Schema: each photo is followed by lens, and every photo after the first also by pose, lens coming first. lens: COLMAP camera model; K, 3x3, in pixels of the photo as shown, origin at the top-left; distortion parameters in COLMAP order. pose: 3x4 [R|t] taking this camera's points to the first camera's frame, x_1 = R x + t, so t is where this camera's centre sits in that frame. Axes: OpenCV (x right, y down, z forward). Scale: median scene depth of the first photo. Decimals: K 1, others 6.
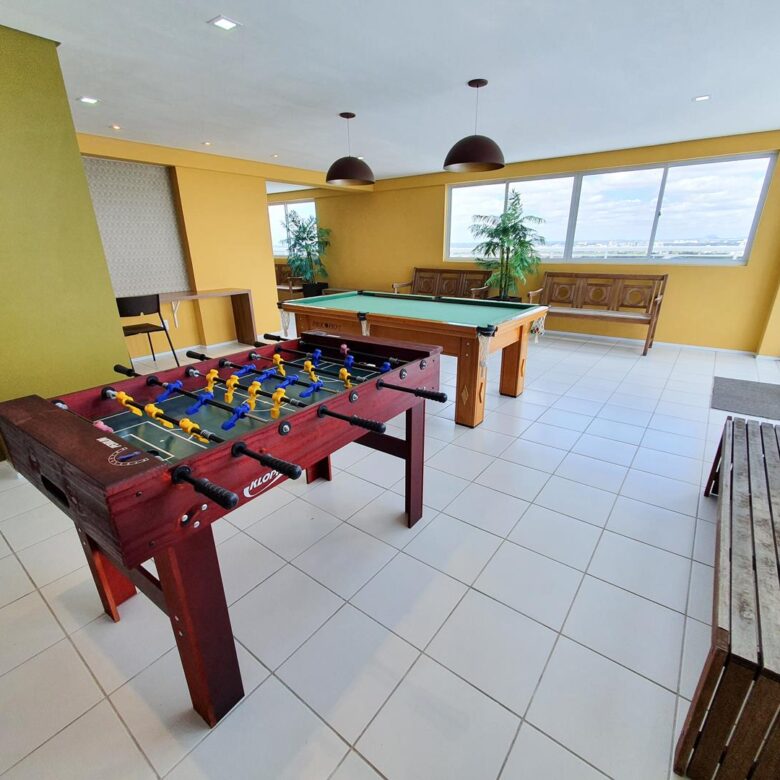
lens RADIAL K [[408.0, 0, 390.0], [0, 408.0, 390.9], [0, 0, 1]] dist [0.009644, -0.003912]
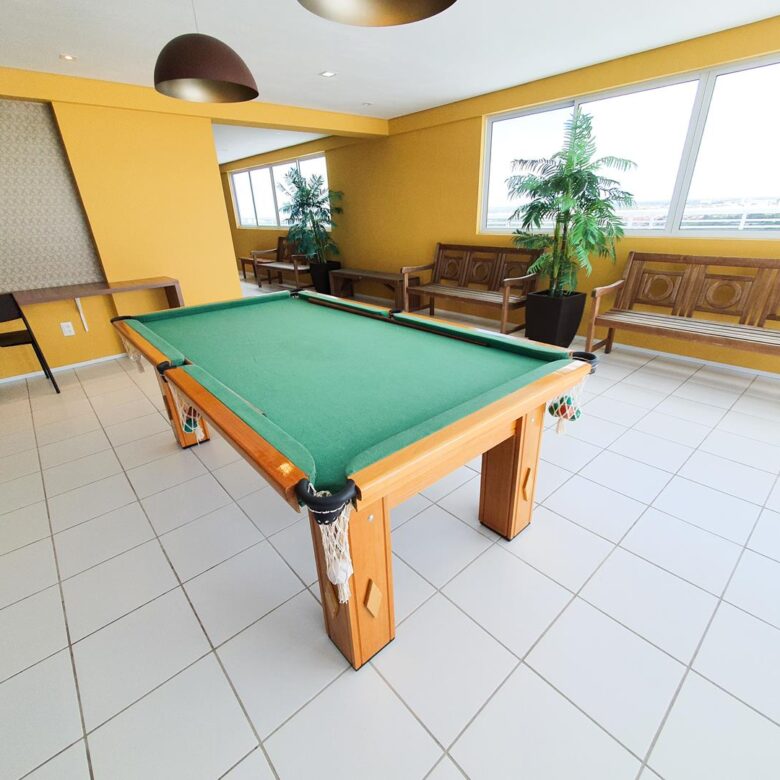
lens RADIAL K [[408.0, 0, 391.6], [0, 408.0, 392.3], [0, 0, 1]] dist [0.009644, -0.003912]
pose [[0.981593, 0.059470, -0.181490, 0.156725], [-0.045409, 0.995705, 0.080678, -0.118184], [0.185509, -0.070952, 0.980078, 0.326753]]
